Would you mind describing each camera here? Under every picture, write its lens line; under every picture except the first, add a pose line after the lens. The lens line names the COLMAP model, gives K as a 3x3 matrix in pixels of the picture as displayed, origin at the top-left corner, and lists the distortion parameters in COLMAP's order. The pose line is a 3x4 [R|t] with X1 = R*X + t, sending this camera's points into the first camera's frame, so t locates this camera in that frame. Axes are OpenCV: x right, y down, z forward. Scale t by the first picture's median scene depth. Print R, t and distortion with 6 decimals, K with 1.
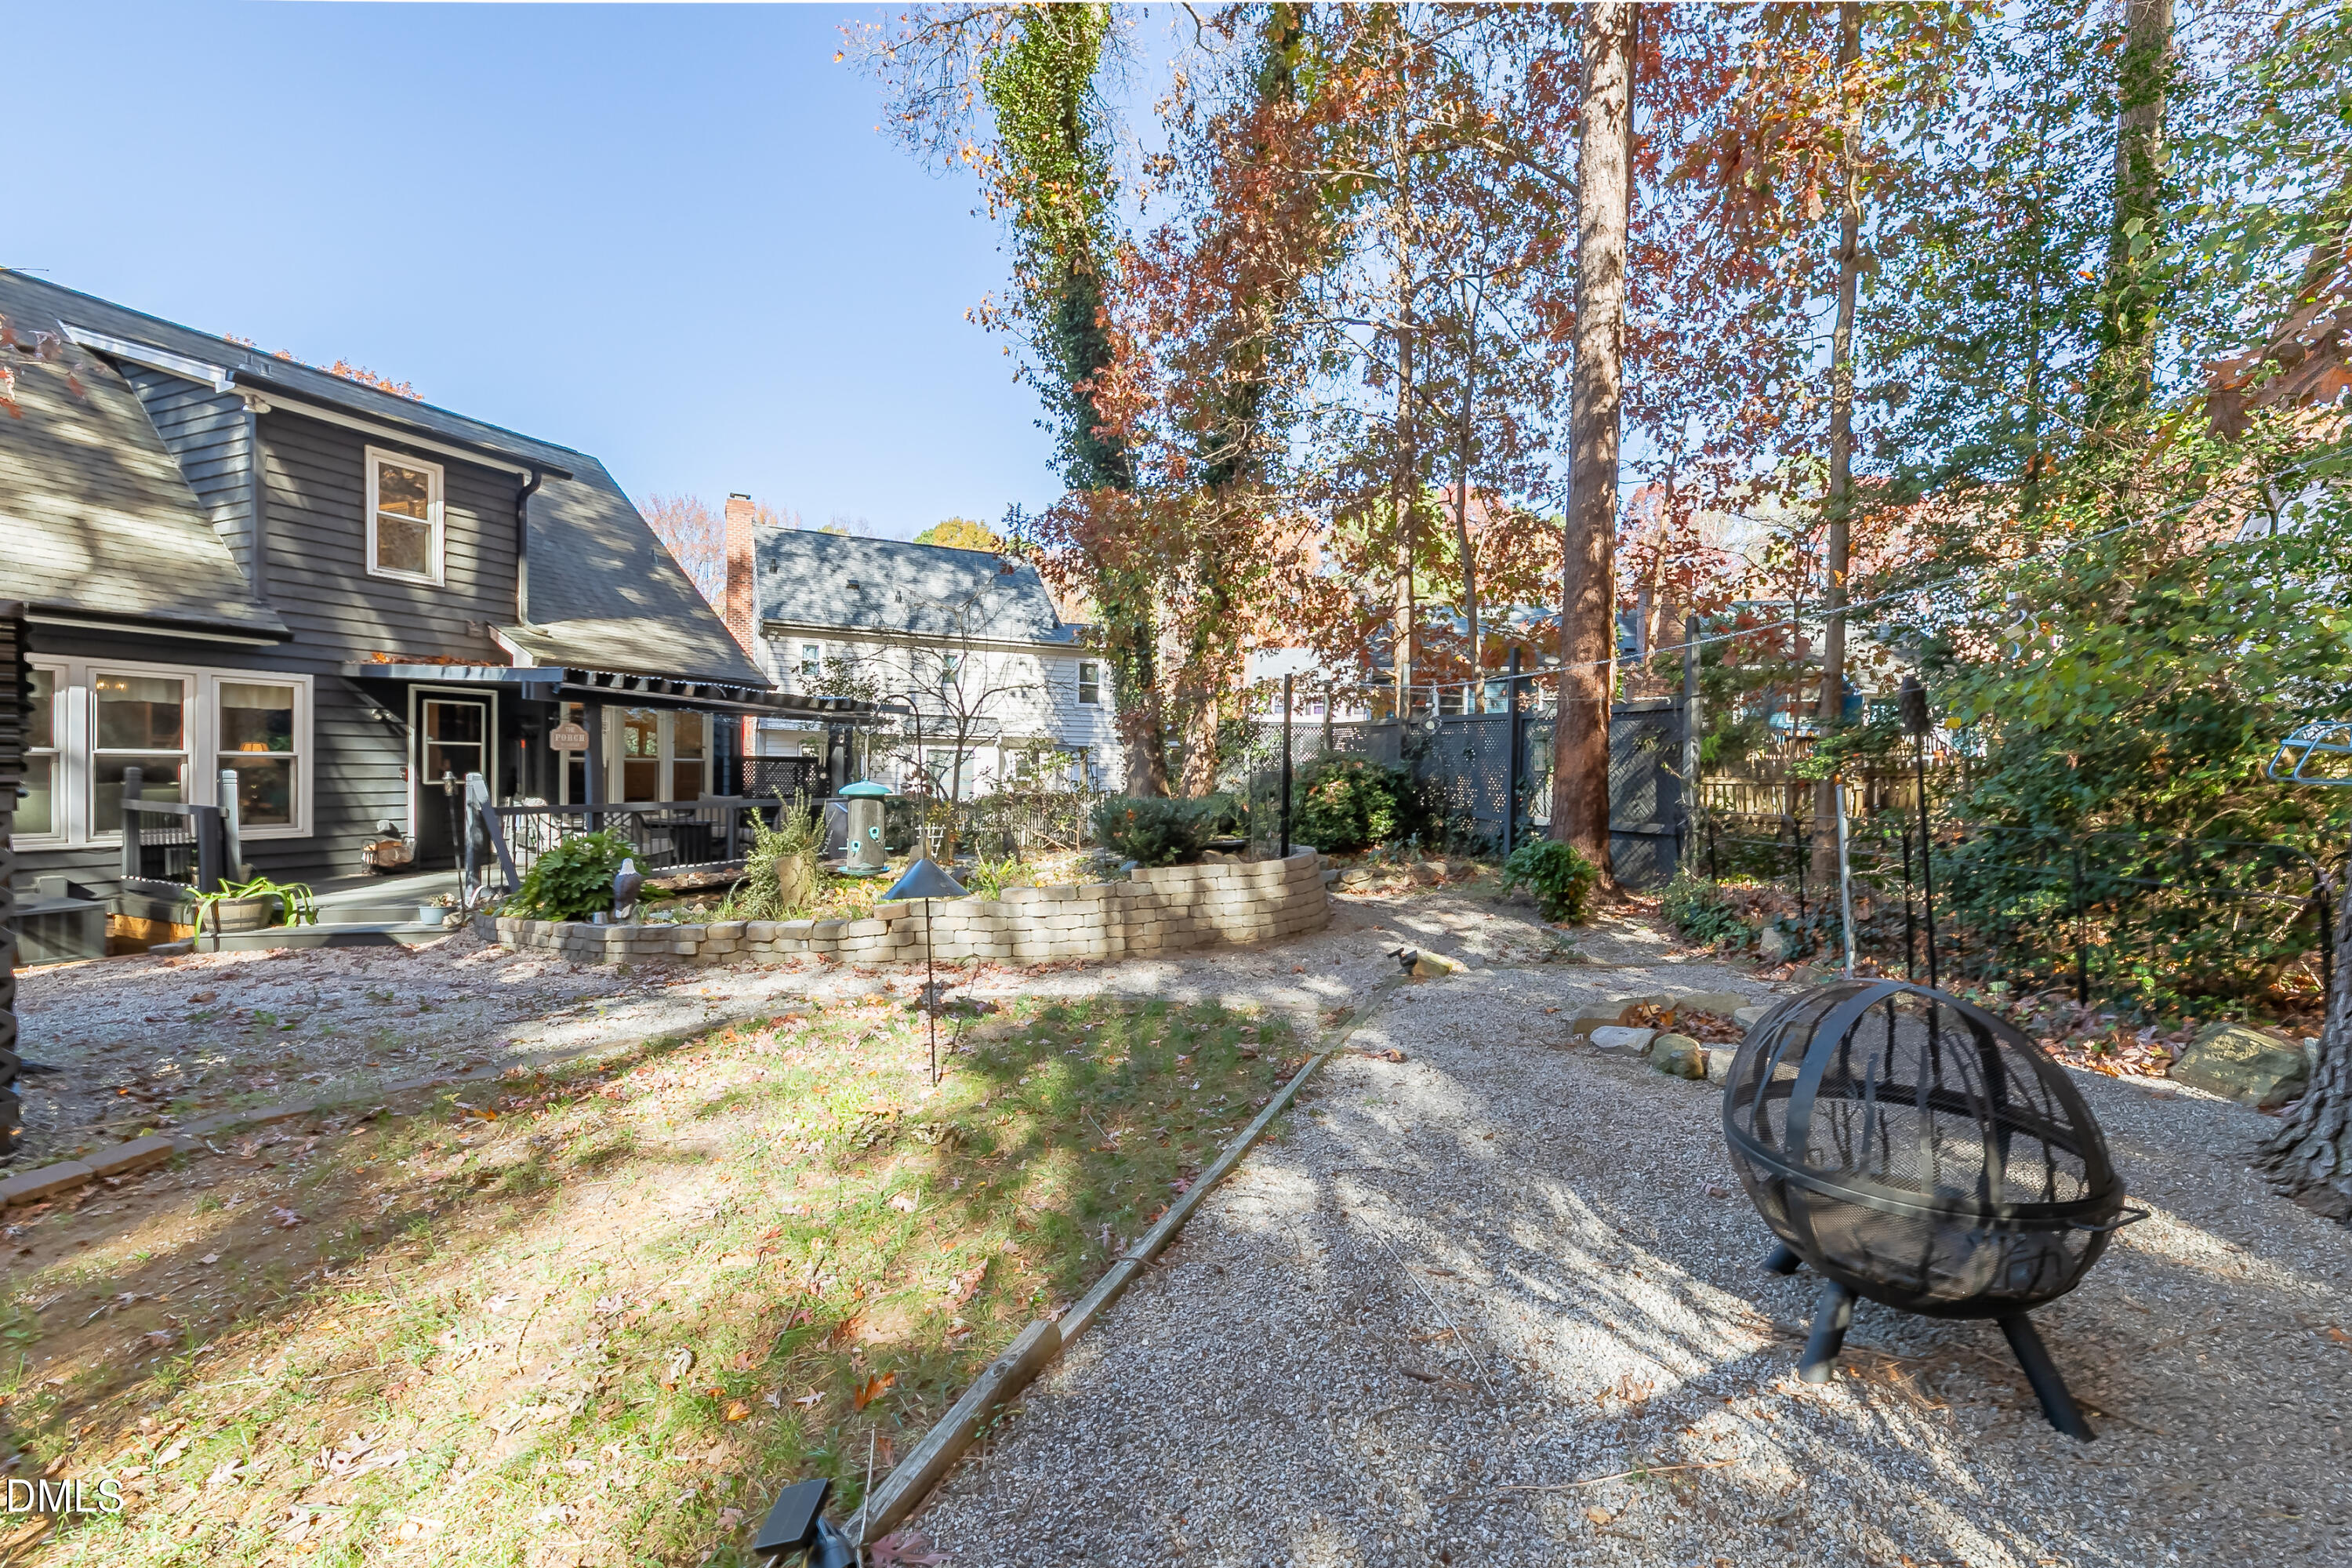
lens RADIAL K [[972.9, 0, 1176.0], [0, 972.9, 784.0], [0, 0, 1]] dist [-0.000741, -0.000156]
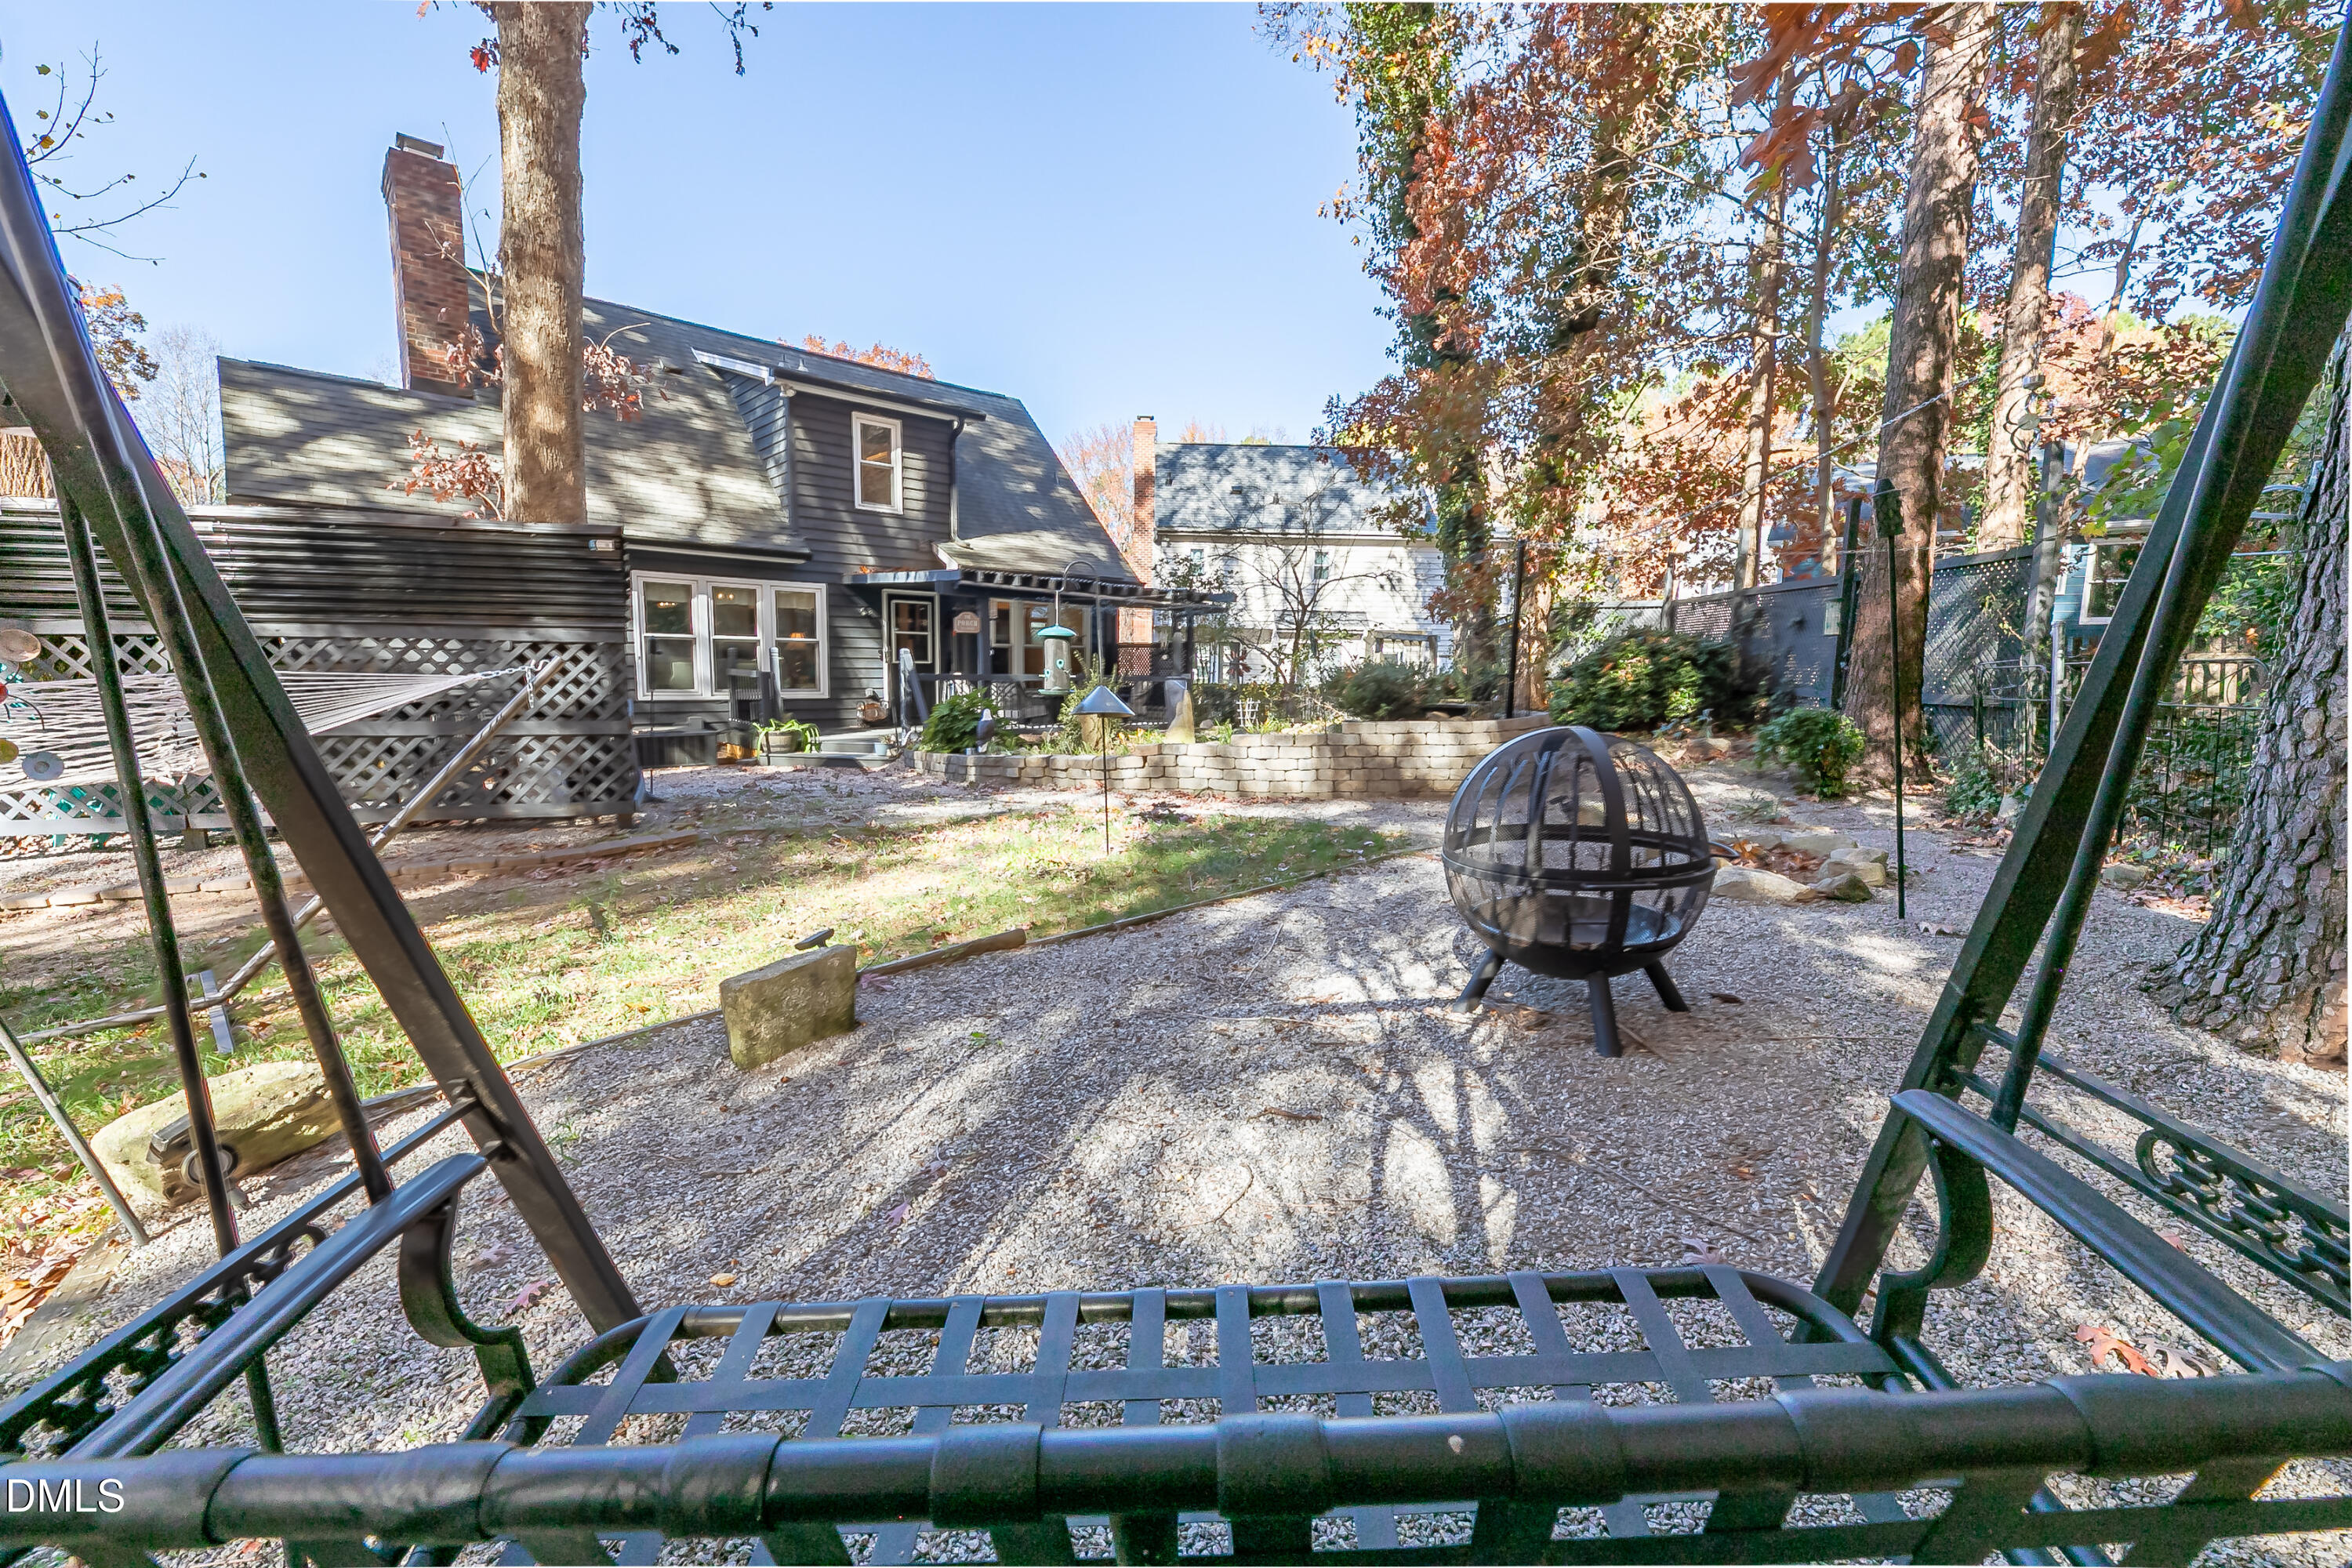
lens RADIAL K [[964.2, 0, 1161.1], [0, 964.2, 793.6], [0, 0, 1]] dist [-0.000514, -0.000209]
pose [[0.899681, 0.055470, -0.433010, 0.165855], [-0.008572, 0.993948, 0.109518, 0.031483], [0.436465, -0.094819, 0.894711, -0.069175]]
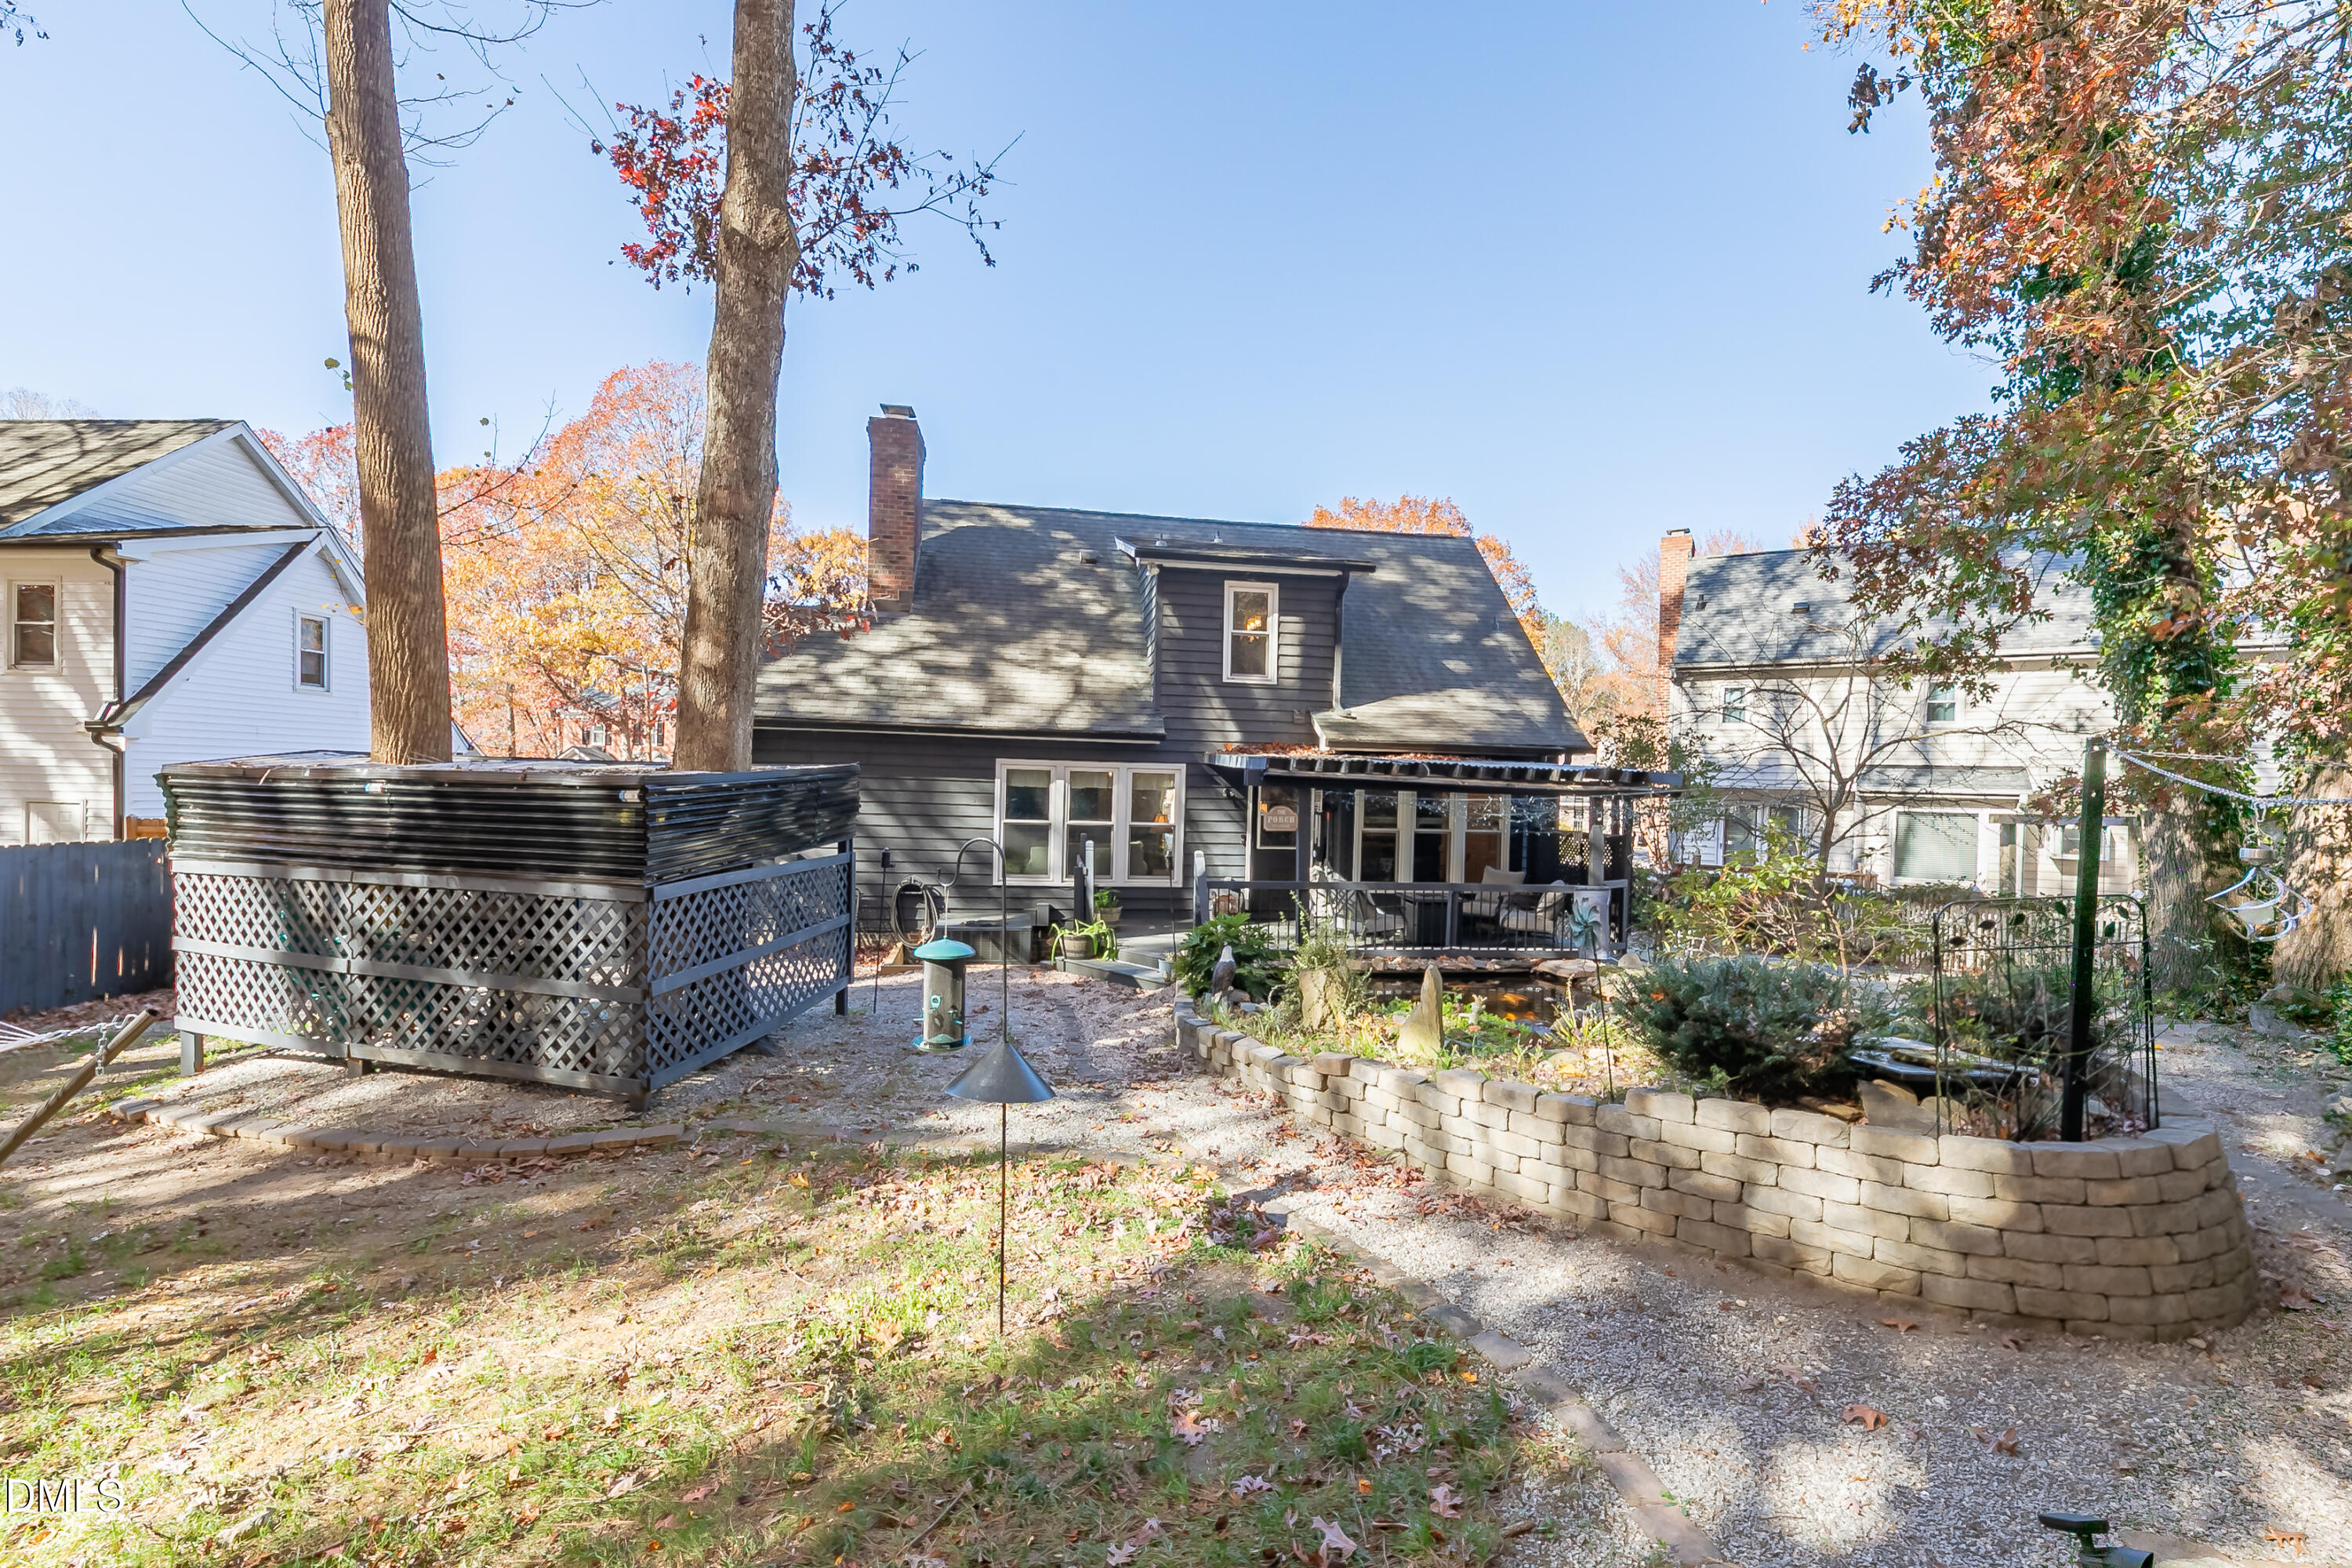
lens RADIAL K [[972.9, 0, 1176.0], [0, 972.9, 784.0], [0, 0, 1]] dist [-0.000741, -0.000156]
pose [[0.513455, -0.004215, -0.858106, 0.213387], [-0.028291, 0.999361, -0.021837, -0.051579], [0.857650, 0.035489, 0.513008, 0.292816]]
